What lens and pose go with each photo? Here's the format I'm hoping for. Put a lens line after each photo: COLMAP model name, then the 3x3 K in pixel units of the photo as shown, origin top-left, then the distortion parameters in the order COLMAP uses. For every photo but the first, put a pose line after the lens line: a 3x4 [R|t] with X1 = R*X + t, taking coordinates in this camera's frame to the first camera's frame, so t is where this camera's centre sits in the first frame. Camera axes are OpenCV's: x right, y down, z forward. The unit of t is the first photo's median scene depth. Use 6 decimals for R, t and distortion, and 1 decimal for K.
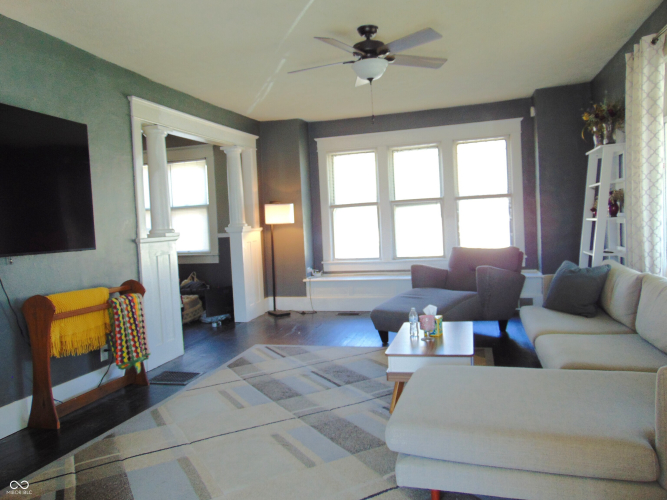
lens RADIAL K [[496.2, 0, 331.3], [0, 496.2, 252.6], [0, 0, 1]] dist [-0.026246, 0.024838]
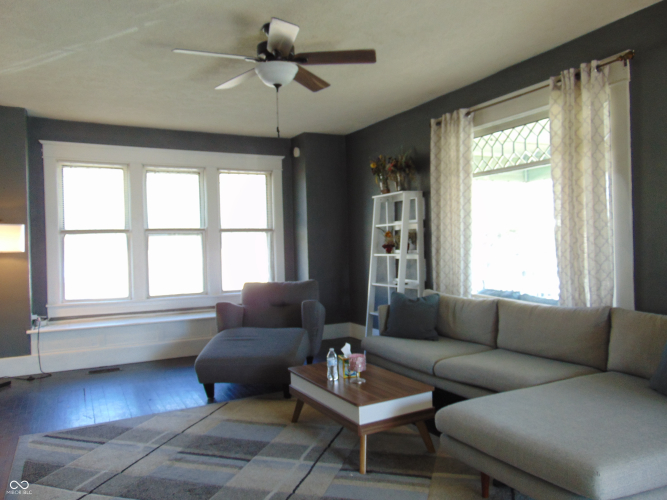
lens RADIAL K [[496.2, 0, 337.7], [0, 496.2, 249.9], [0, 0, 1]] dist [-0.026246, 0.024838]
pose [[0.723601, 0.031076, 0.689519, -0.229927], [0.024942, 0.997156, -0.071115, -0.000445], [-0.689768, 0.068657, 0.720768, 0.174740]]
